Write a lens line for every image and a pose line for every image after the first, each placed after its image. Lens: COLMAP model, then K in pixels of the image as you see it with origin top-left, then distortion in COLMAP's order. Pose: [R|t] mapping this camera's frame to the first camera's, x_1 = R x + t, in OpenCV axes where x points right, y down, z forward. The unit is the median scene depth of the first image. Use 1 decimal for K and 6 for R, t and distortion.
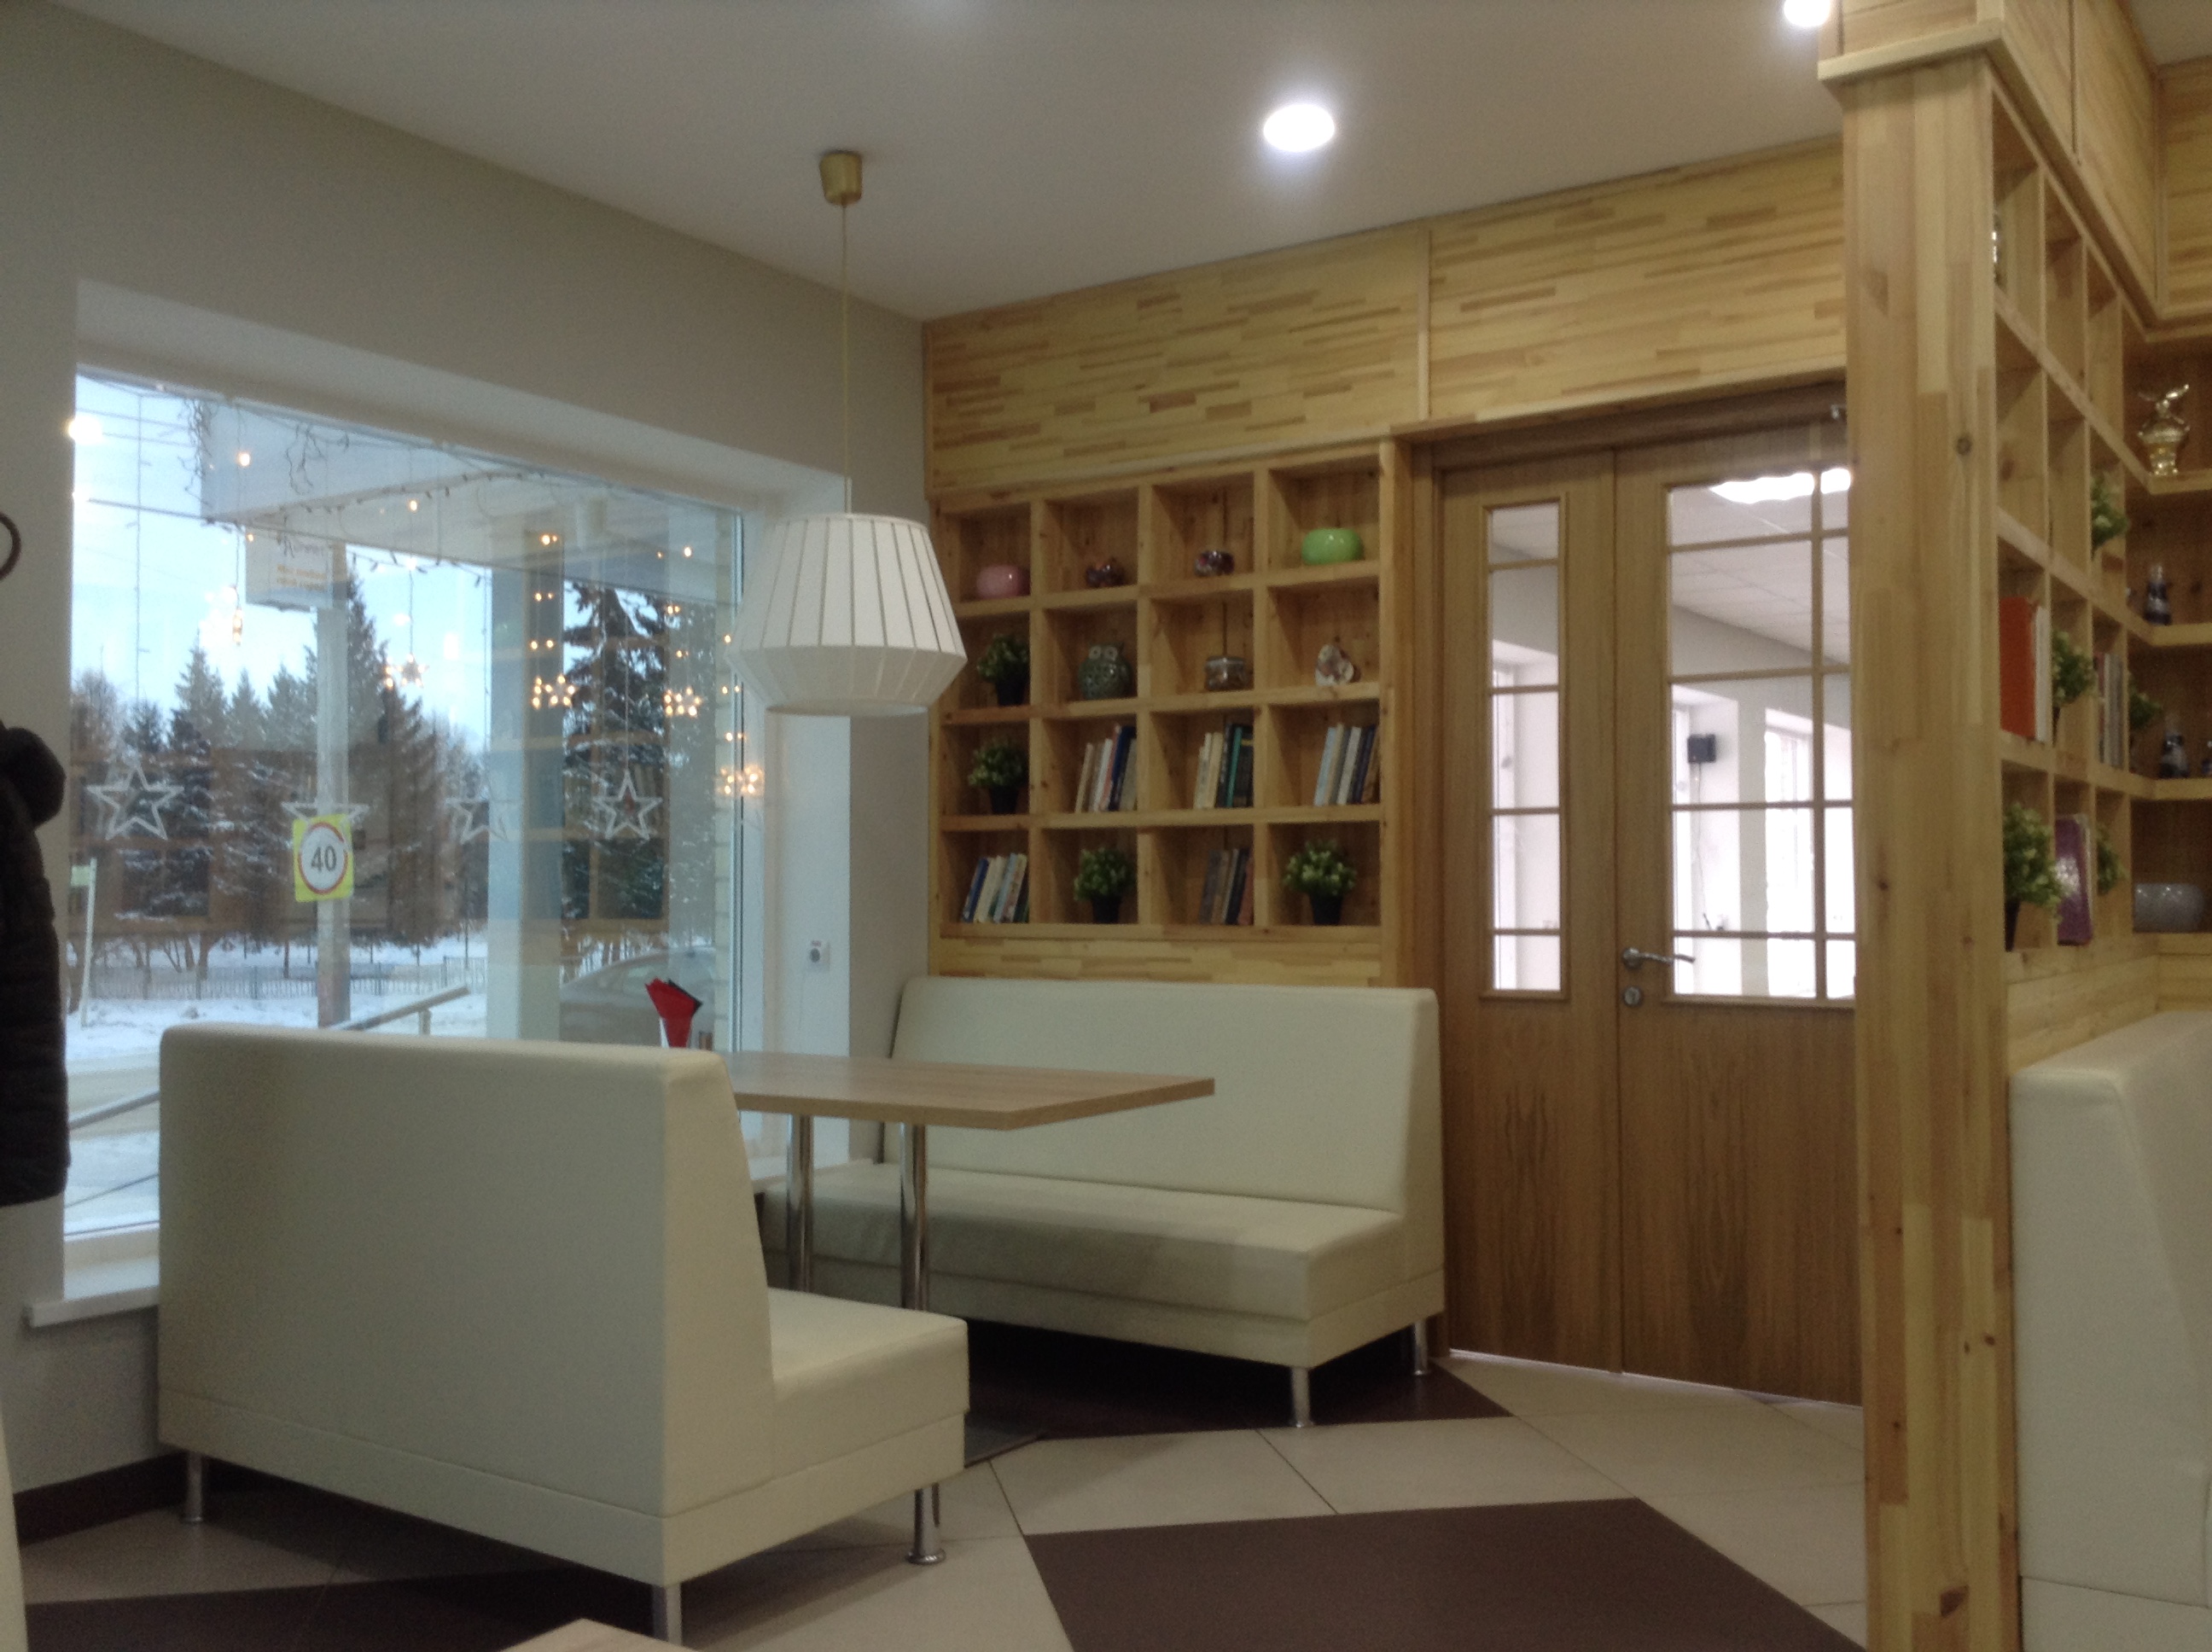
lens RADIAL K [[1987.6, 0, 1110.3], [0, 1987.6, 837.8], [0, 0, 1]] dist [0.095481, -0.199938]
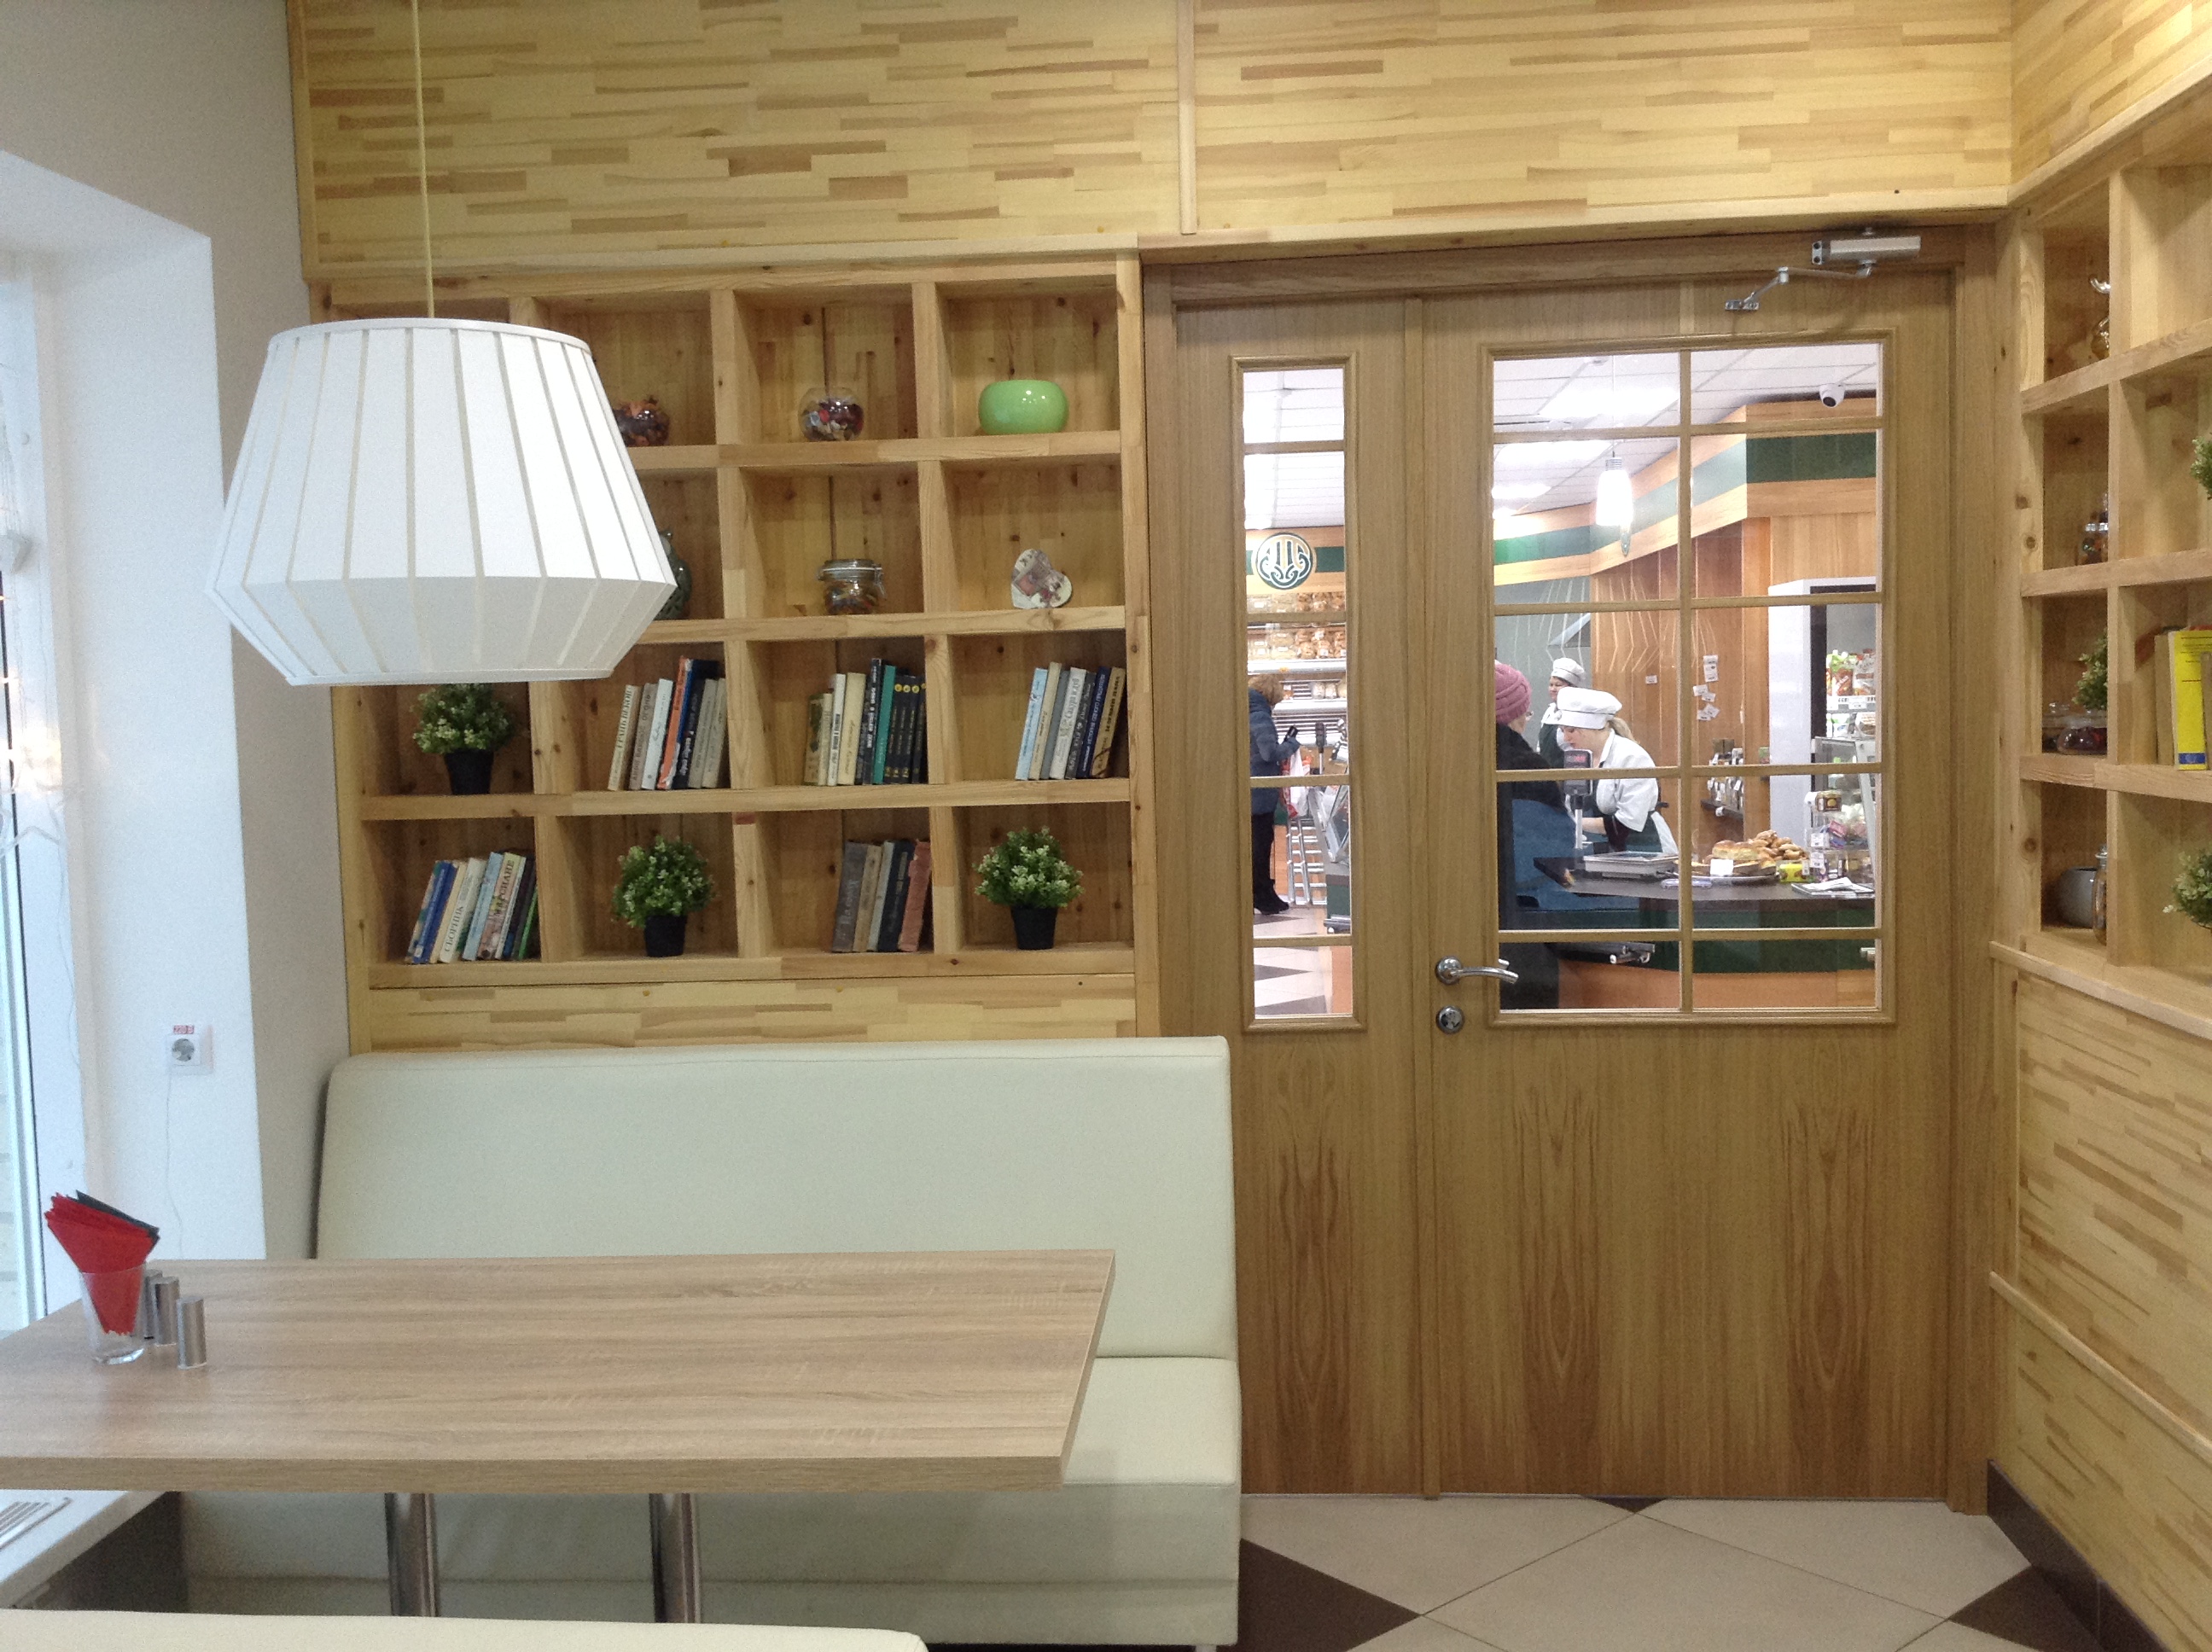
lens RADIAL K [[1987.6, 0, 1110.3], [0, 1987.6, 837.8], [0, 0, 1]] dist [0.095481, -0.199938]
pose [[0.867509, -0.058440, 0.493977, -0.213938], [0.012864, 0.995378, 0.095168, -0.061334], [-0.497256, -0.076204, 0.864251, 0.370050]]
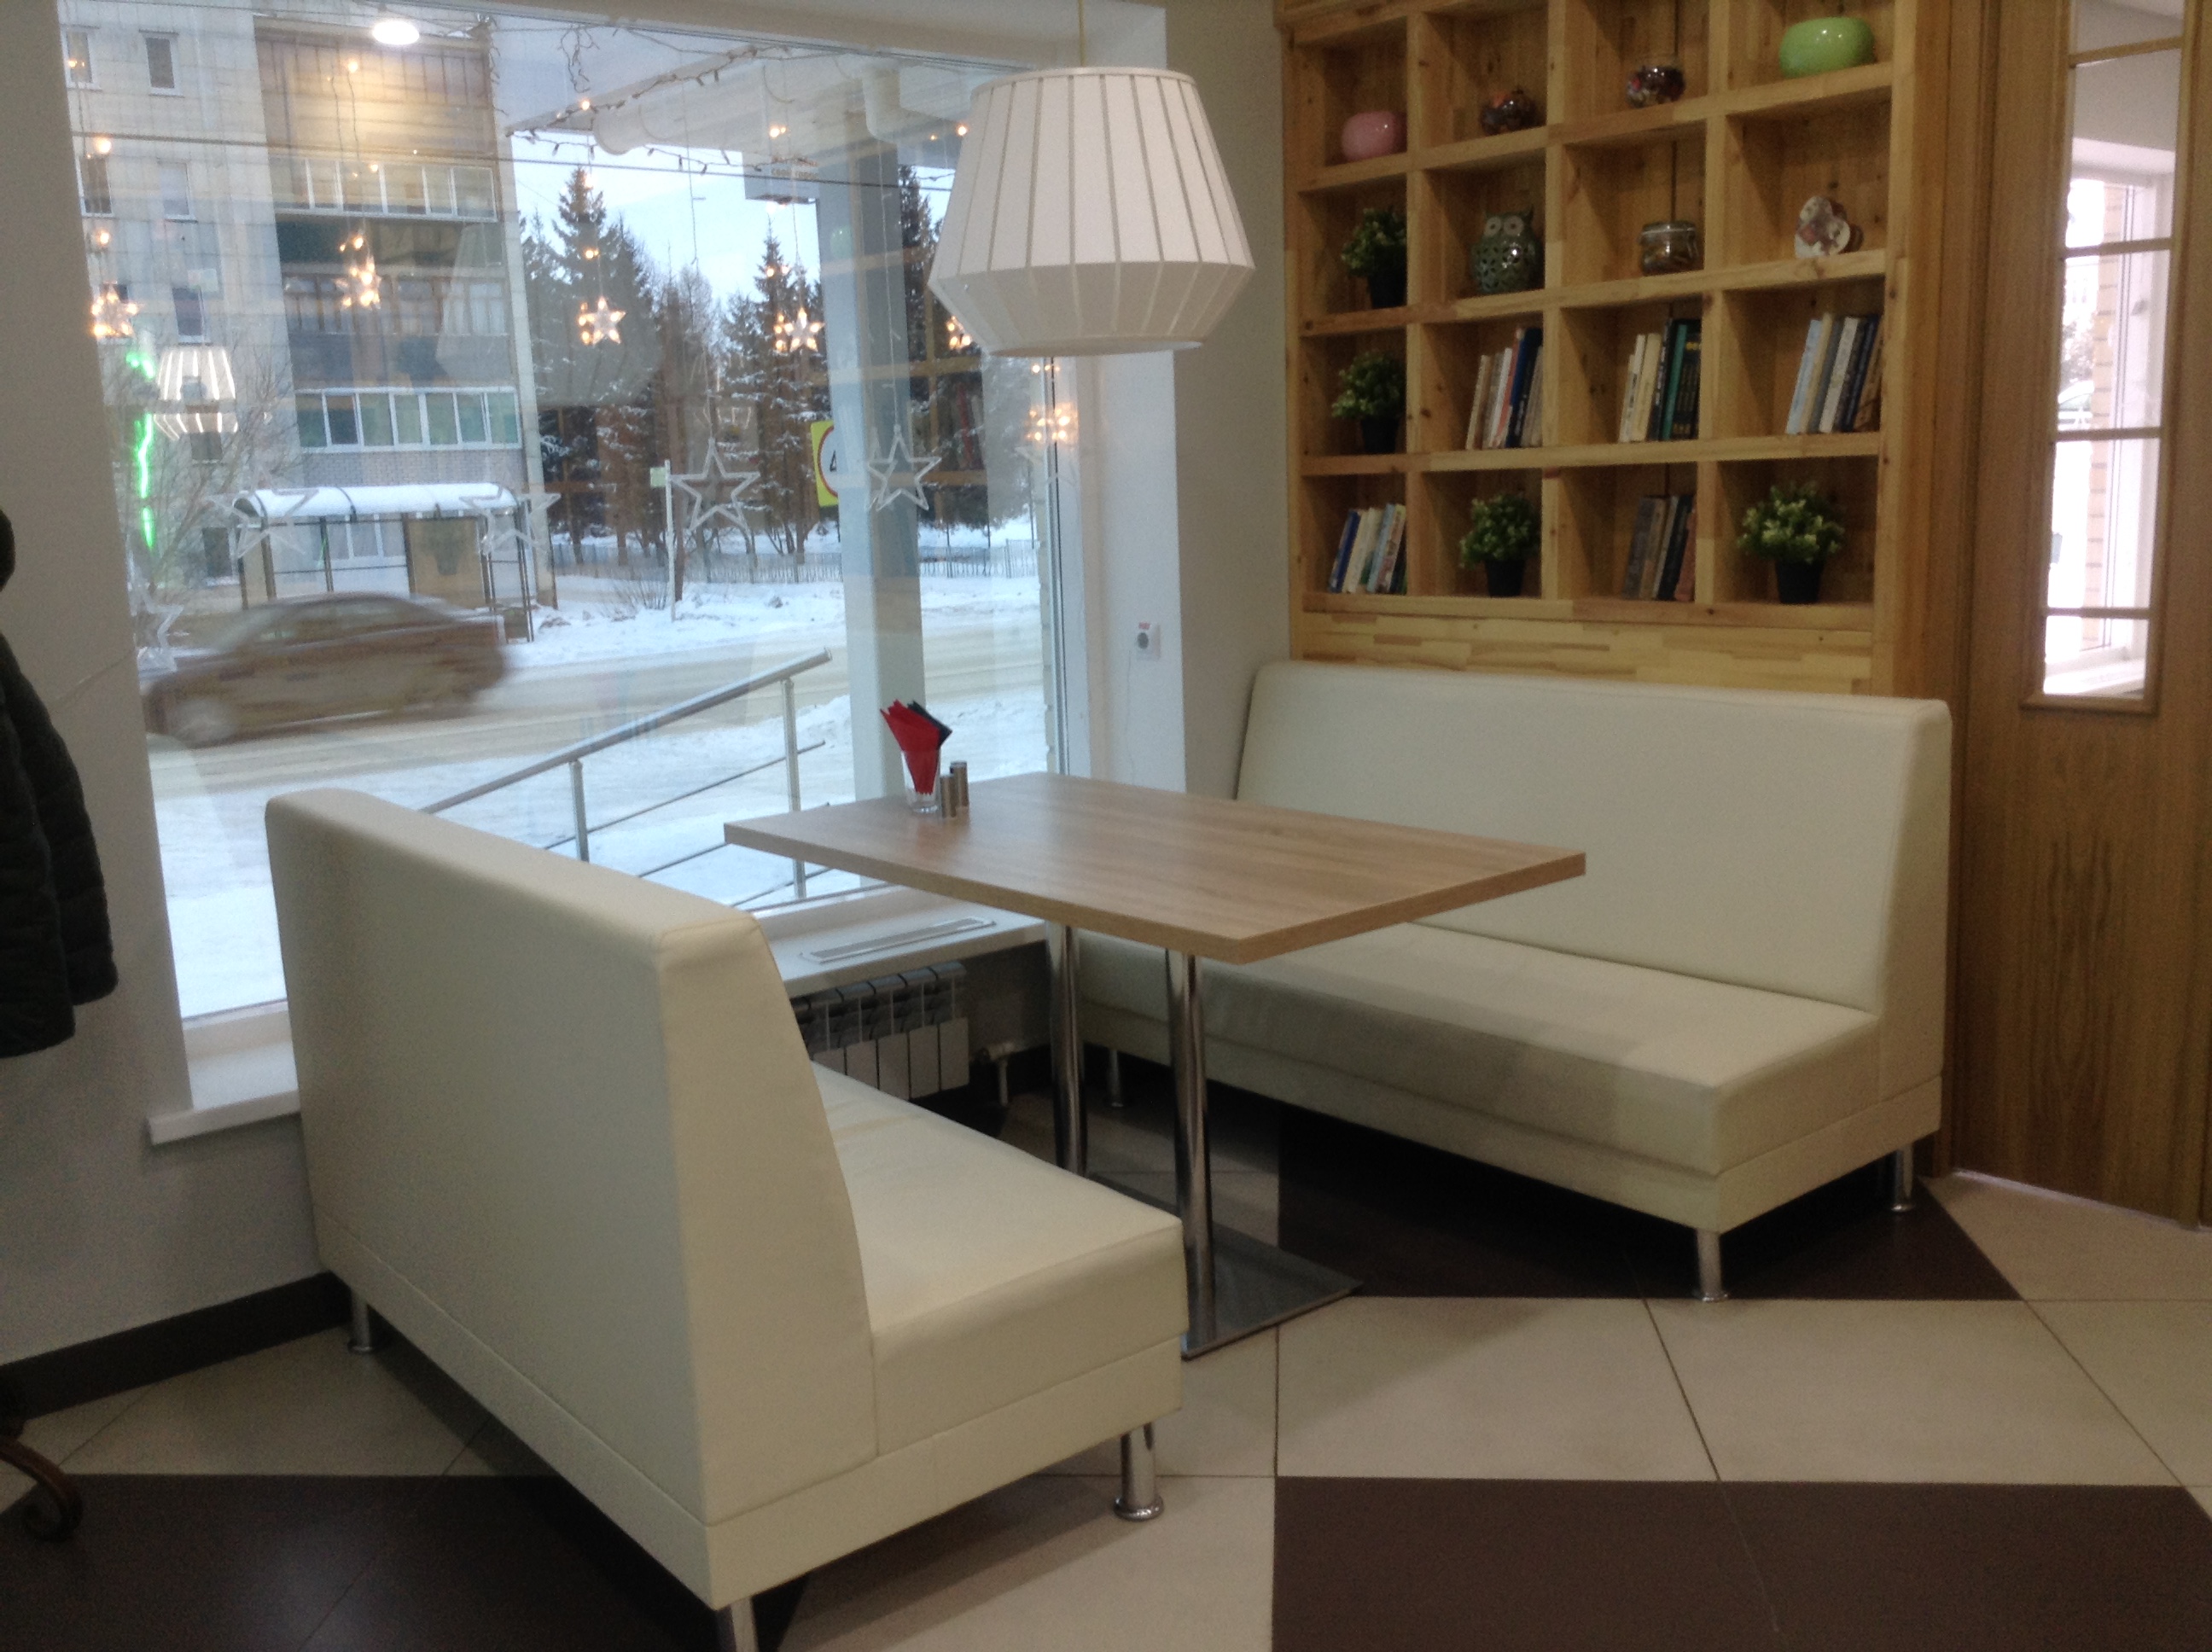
lens RADIAL K [[1990.0, 0, 1109.4], [0, 1990.0, 843.9], [0, 0, 1]] dist [0.123087, -0.238338]
pose [[0.960549, 0.017423, -0.277563, 0.071806], [0.043478, 0.976357, 0.211749, -0.035874], [0.274690, -0.215463, 0.937081, 0.221553]]
